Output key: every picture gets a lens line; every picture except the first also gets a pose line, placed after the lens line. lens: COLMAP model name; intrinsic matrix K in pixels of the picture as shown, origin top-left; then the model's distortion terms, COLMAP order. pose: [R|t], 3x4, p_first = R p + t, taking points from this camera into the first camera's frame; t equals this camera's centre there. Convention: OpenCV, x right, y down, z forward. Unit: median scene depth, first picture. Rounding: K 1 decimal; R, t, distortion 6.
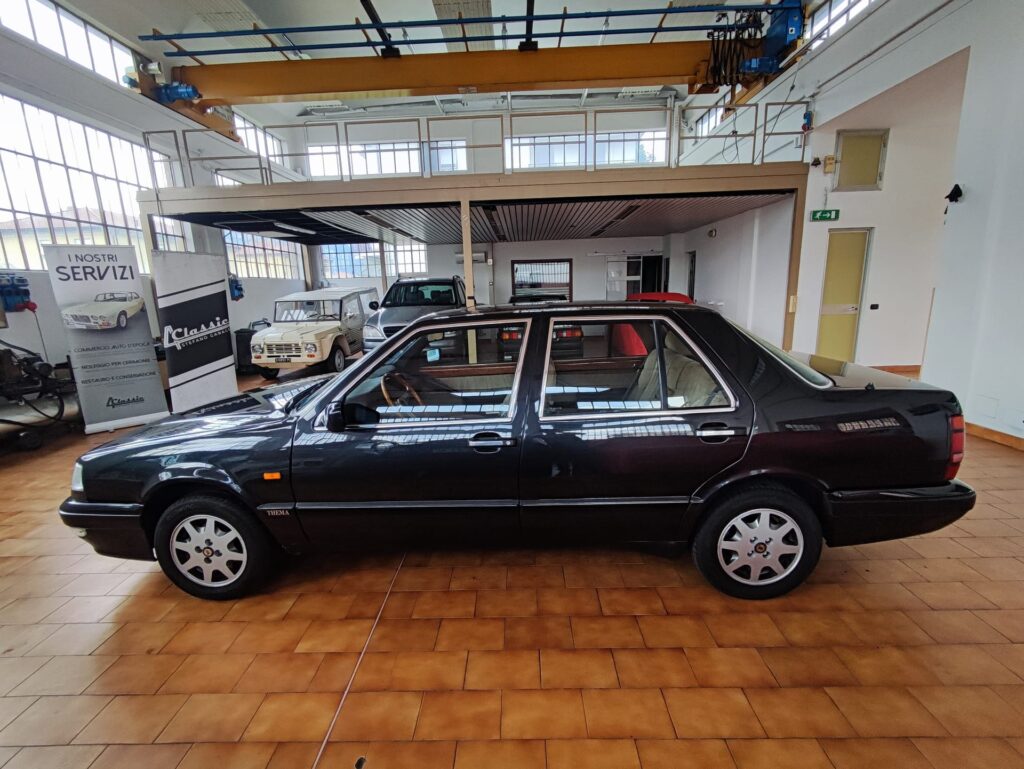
lens RADIAL K [[469.0, 0, 511.2], [0, 469.0, 389.0], [0, 0, 1]] dist [-0.001680, -0.000222]
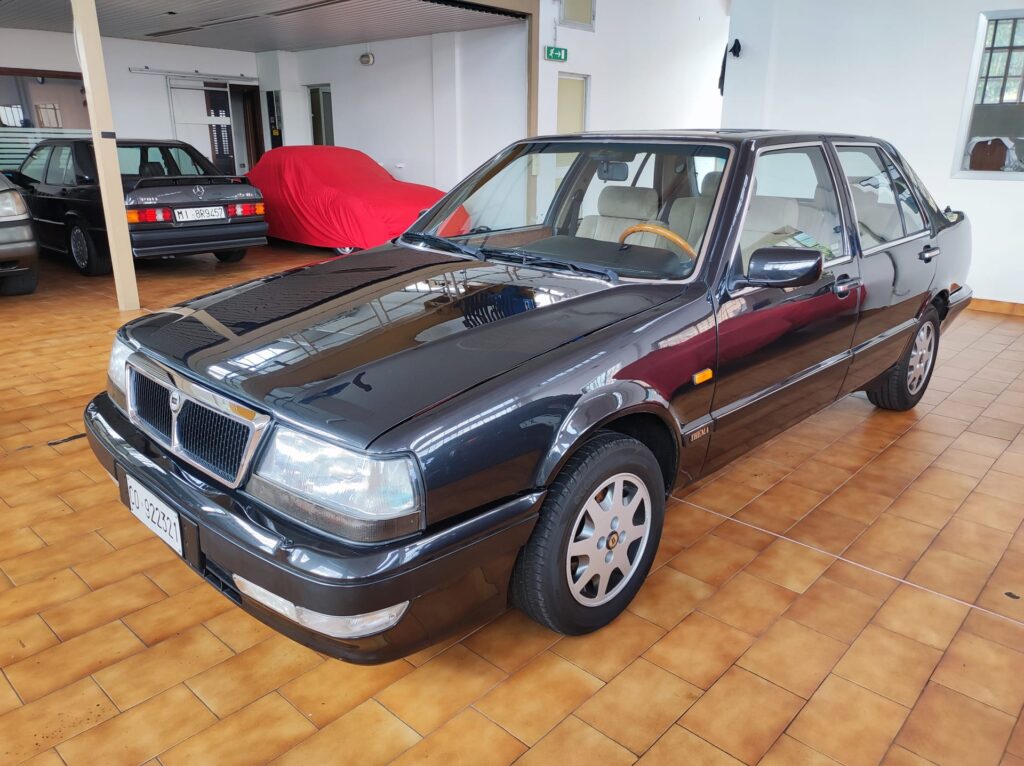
lens RADIAL K [[750.7, 0, 512.3], [0, 750.7, 383.2], [0, 0, 1]] dist [0.015042, 0.001937]
pose [[0.657293, -0.189830, 0.729336, -0.657053], [0.129166, 0.981813, 0.139137, 0.009184], [-0.742484, 0.002751, 0.669858, 0.234408]]
